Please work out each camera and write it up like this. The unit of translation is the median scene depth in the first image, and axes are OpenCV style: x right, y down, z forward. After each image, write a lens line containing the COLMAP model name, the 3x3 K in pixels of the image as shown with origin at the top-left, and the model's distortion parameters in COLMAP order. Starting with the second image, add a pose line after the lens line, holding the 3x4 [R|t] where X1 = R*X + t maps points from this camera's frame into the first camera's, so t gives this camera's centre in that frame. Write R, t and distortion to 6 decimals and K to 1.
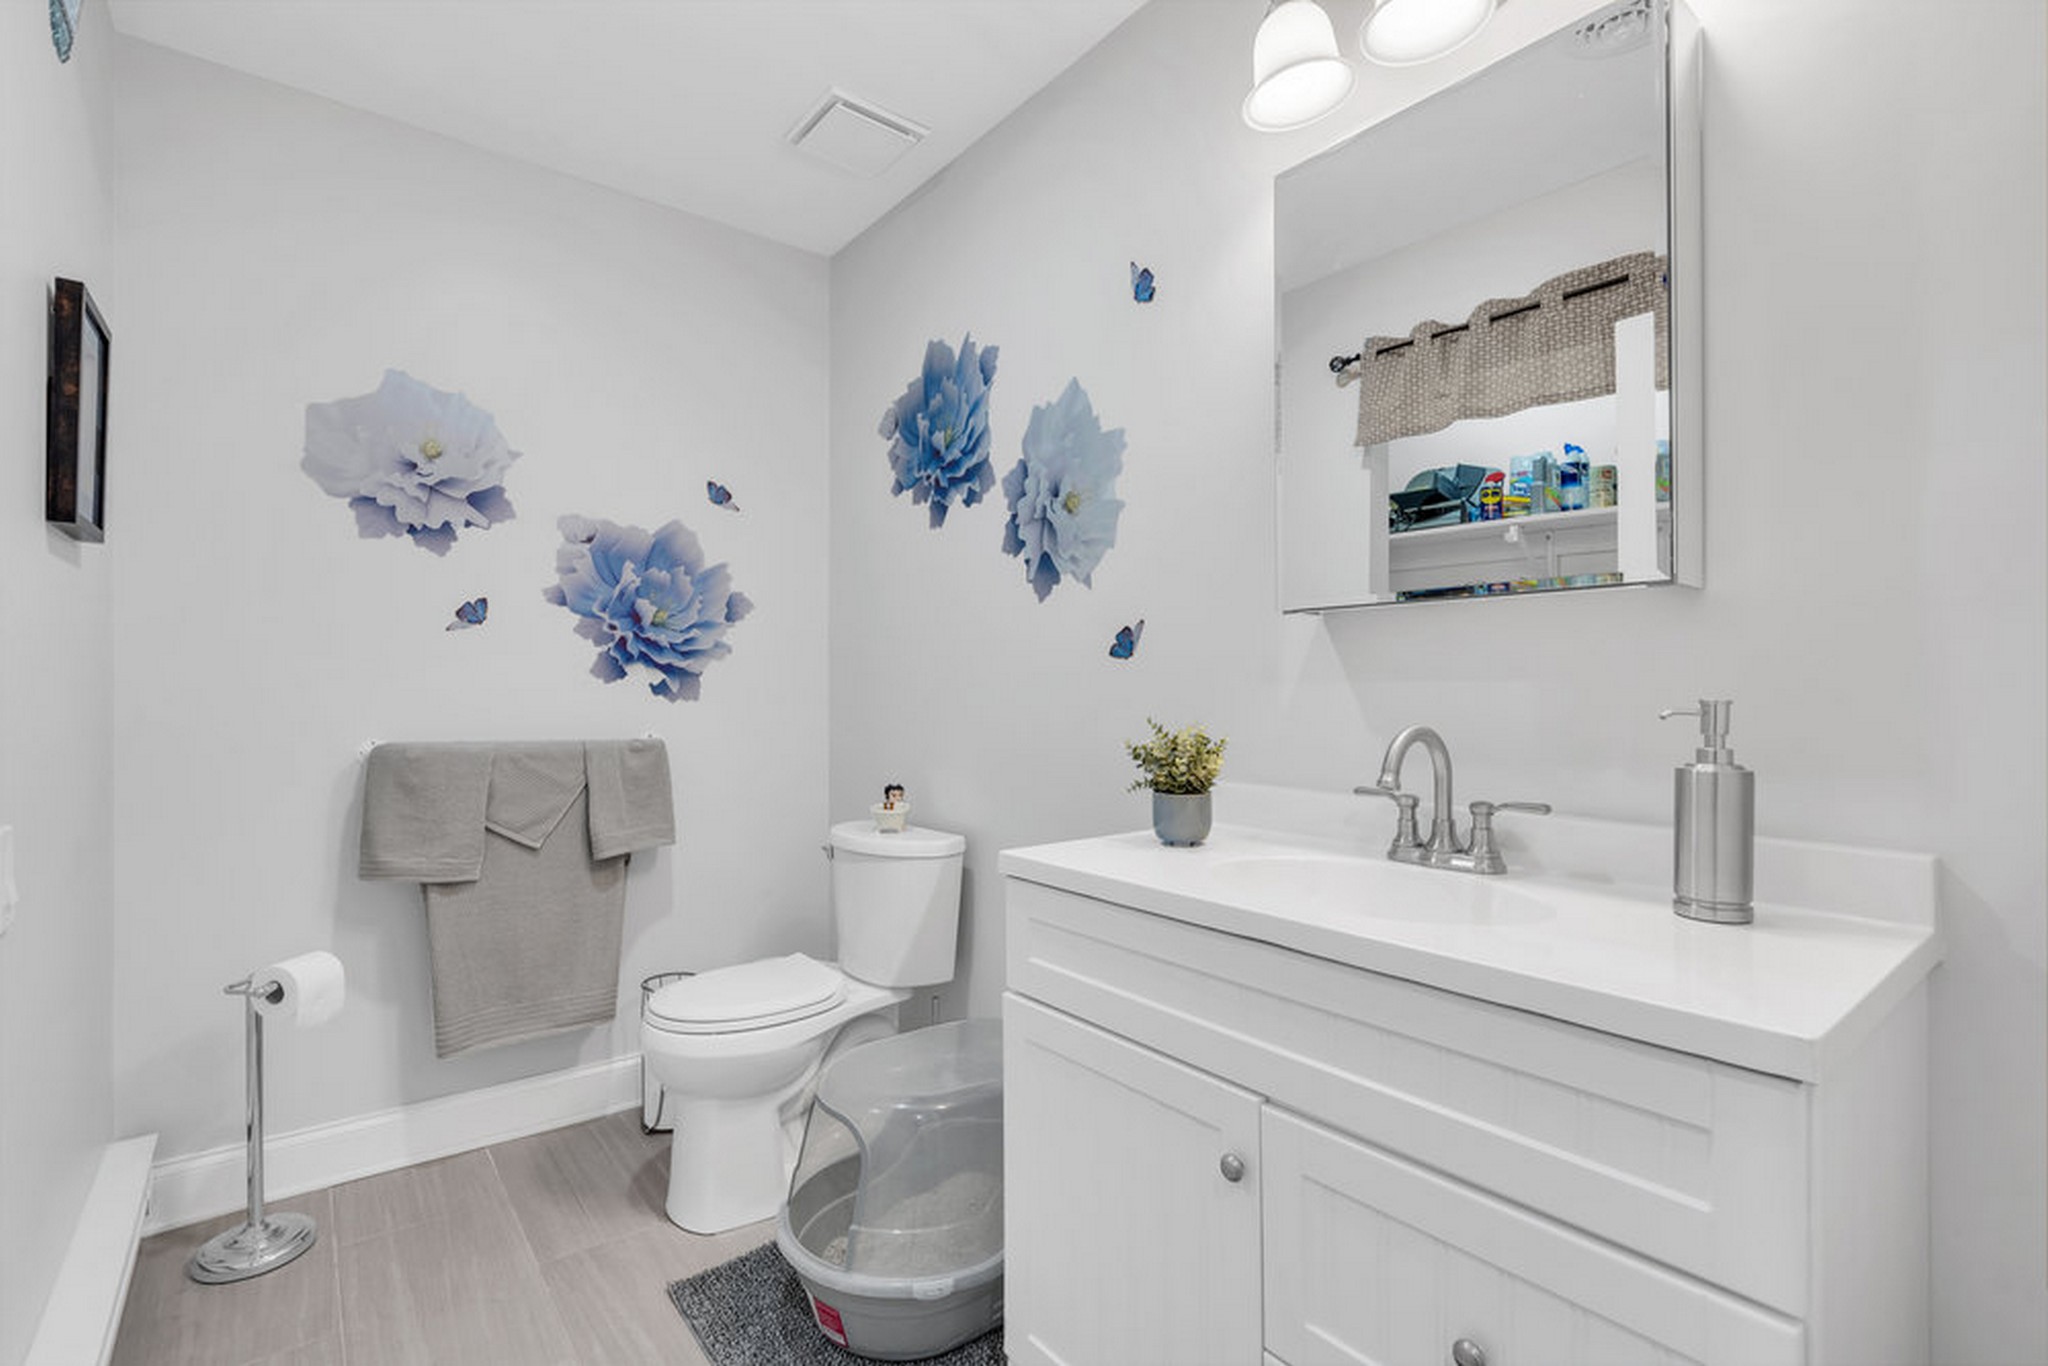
lens RADIAL K [[908.2, 0, 1024.0], [0, 908.2, 683.0], [0, 0, 1]] dist [-0.025921, 0.000076]
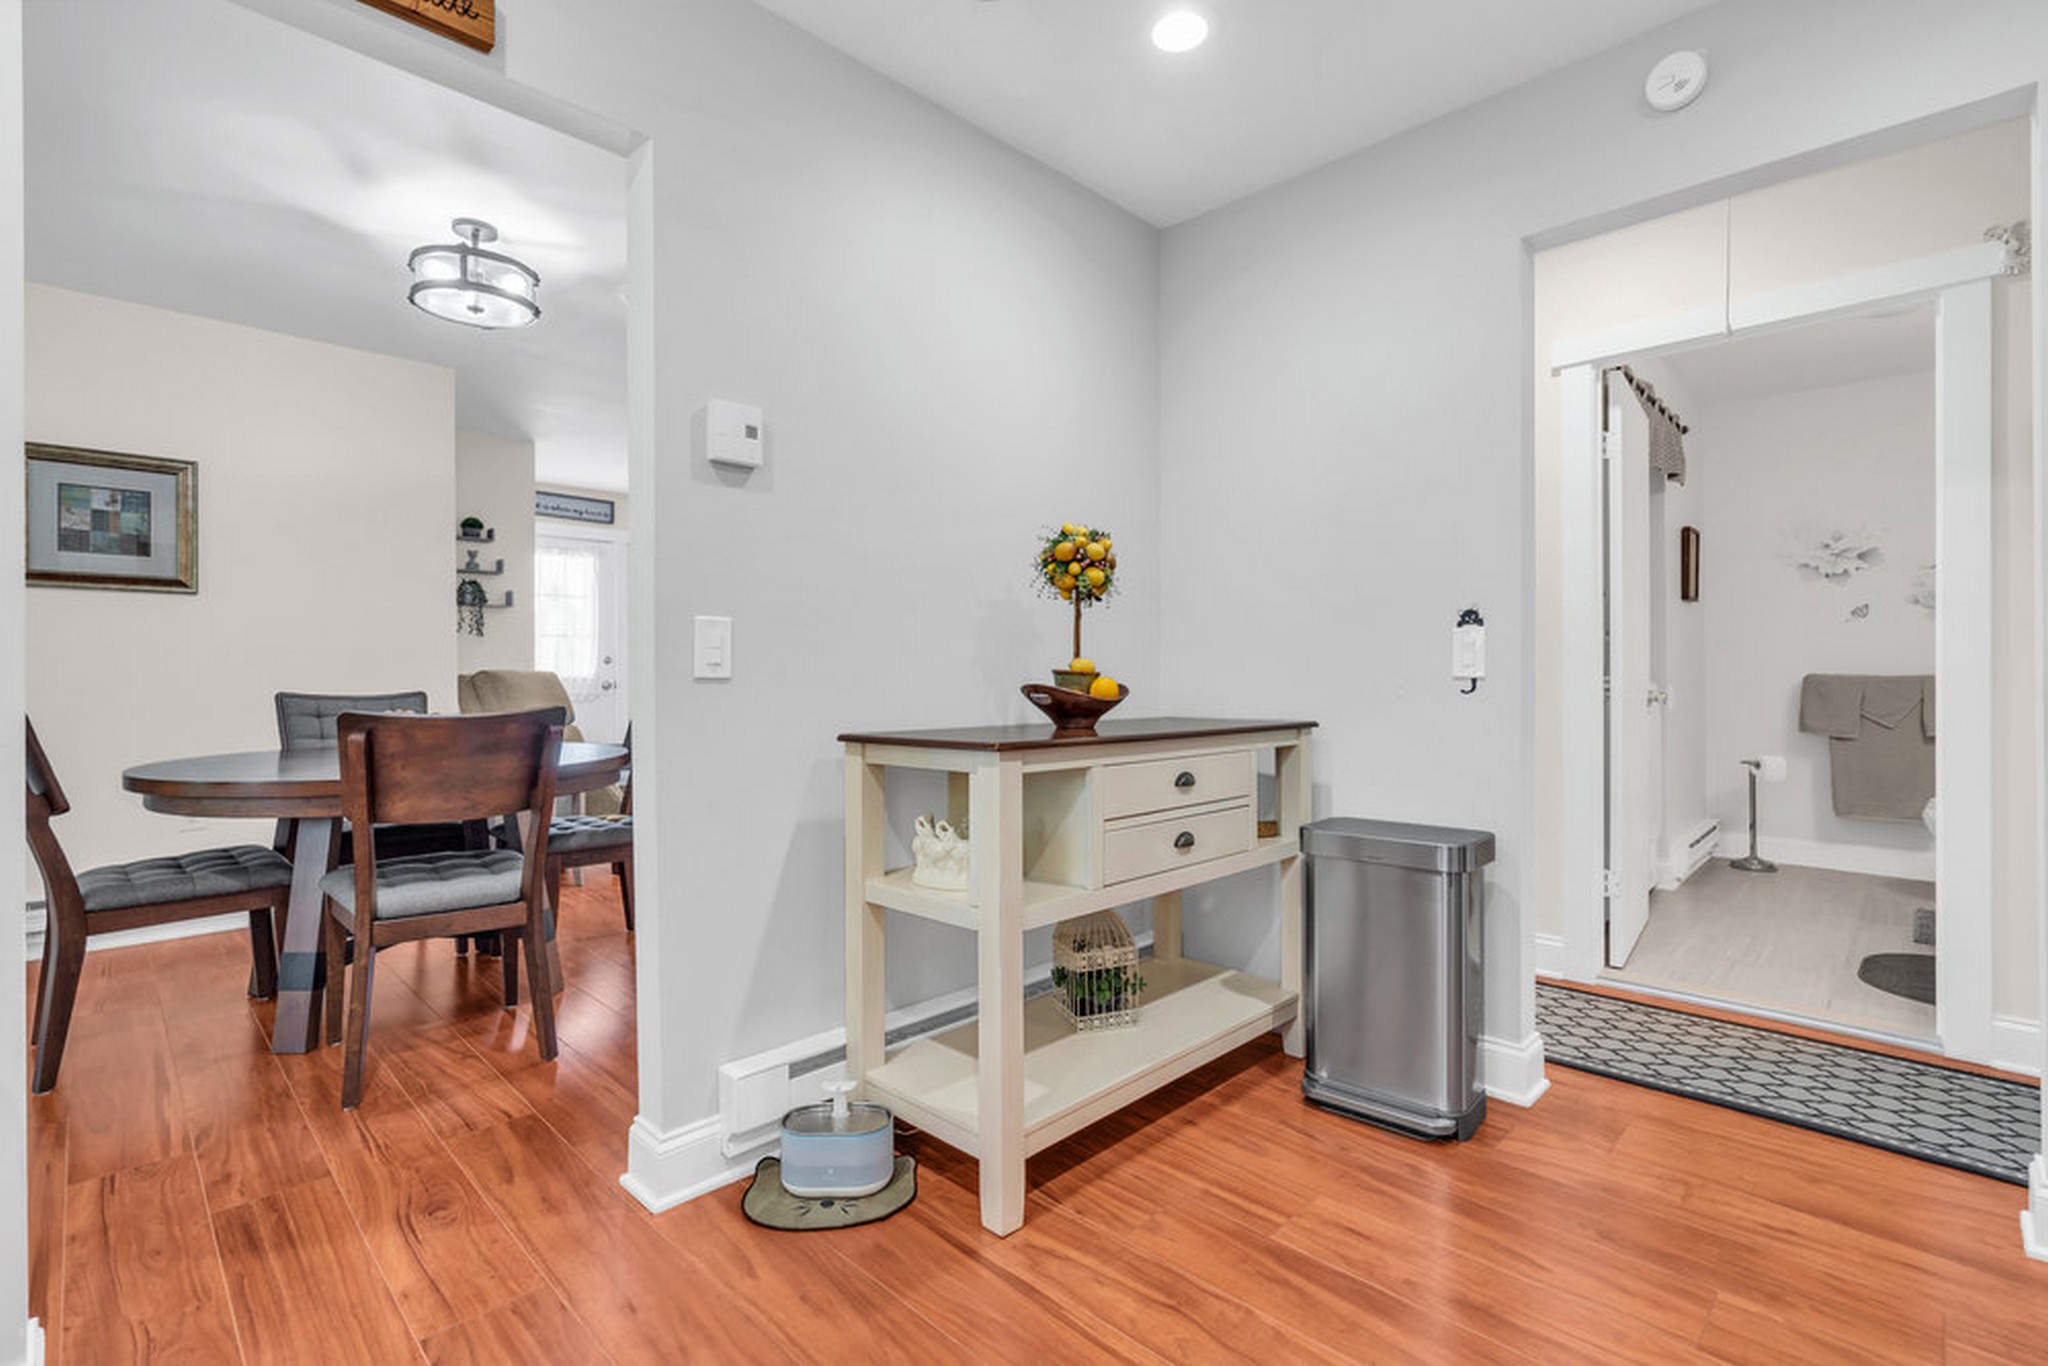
lens RADIAL K [[934.2, 0, 1023.0], [0, 934.2, 680.8], [0, 0, 1]] dist [0.000193, 0.000345]
pose [[0.124608, 0.004660, -0.992195, 1.346253], [0.011047, 0.999920, 0.006083, 0.048413], [0.992145, -0.011718, 0.124547, -1.237500]]
